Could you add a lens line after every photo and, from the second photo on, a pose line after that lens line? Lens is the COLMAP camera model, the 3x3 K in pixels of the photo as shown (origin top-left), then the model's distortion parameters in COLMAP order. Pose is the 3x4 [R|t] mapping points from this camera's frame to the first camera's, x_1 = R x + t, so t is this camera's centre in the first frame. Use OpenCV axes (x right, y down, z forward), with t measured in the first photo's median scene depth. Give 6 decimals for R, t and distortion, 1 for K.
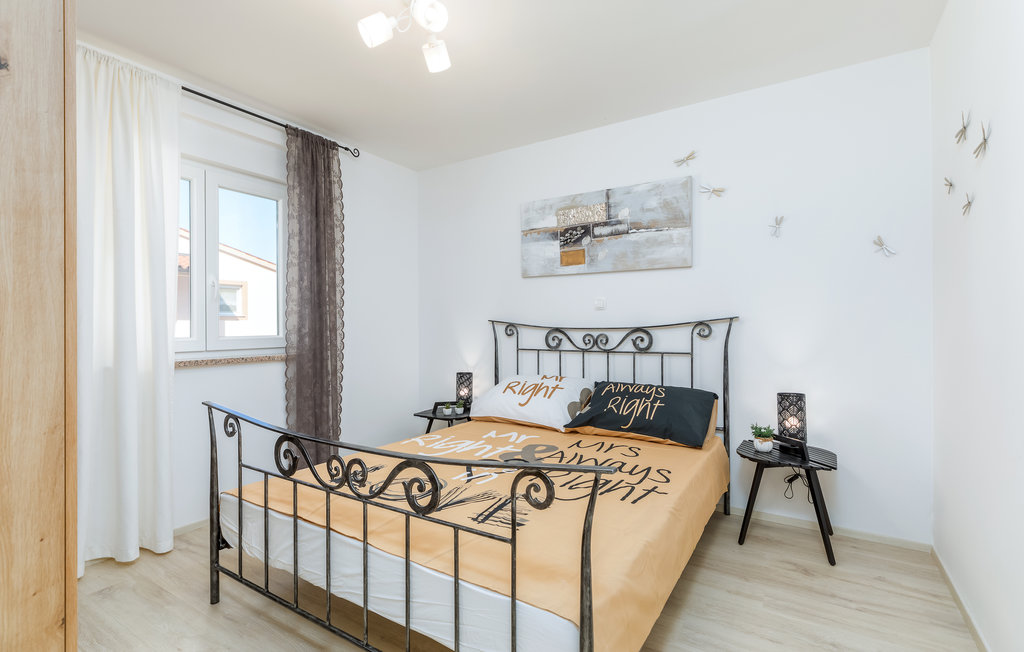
lens RADIAL K [[477.5, 0, 518.0], [0, 477.5, 314.3], [0, 0, 1]] dist [0.003886, 0.000401]
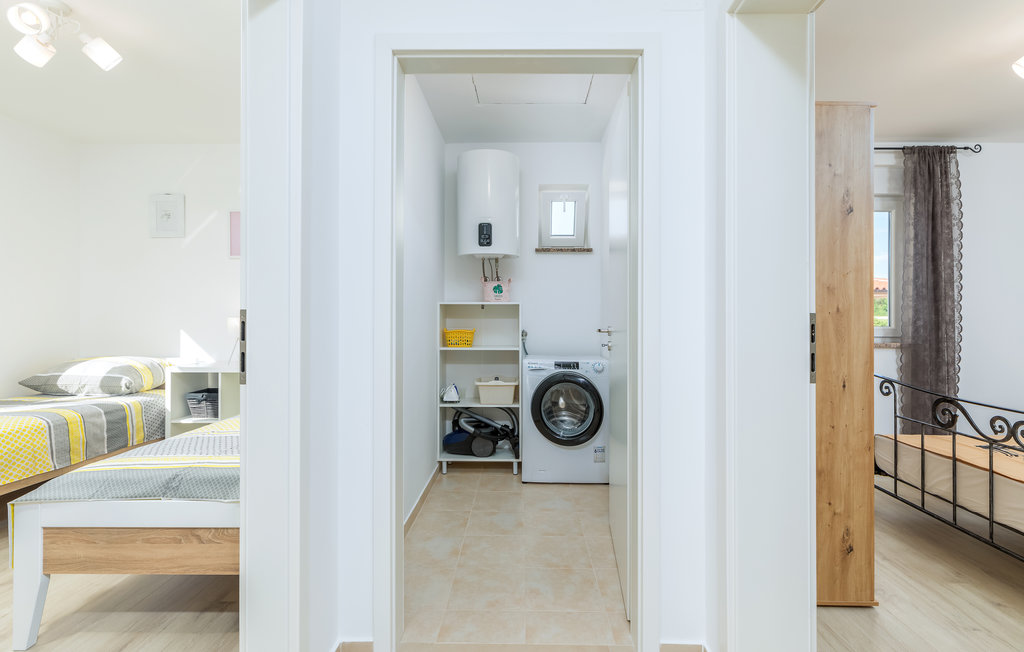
lens RADIAL K [[477.5, 0, 518.0], [0, 477.5, 314.3], [0, 0, 1]] dist [0.003886, 0.000401]
pose [[0.517620, 0.005191, -0.855595, 0.032008], [0.009204, 0.999890, 0.011634, -0.008774], [0.855561, -0.013897, 0.517515, -0.414255]]
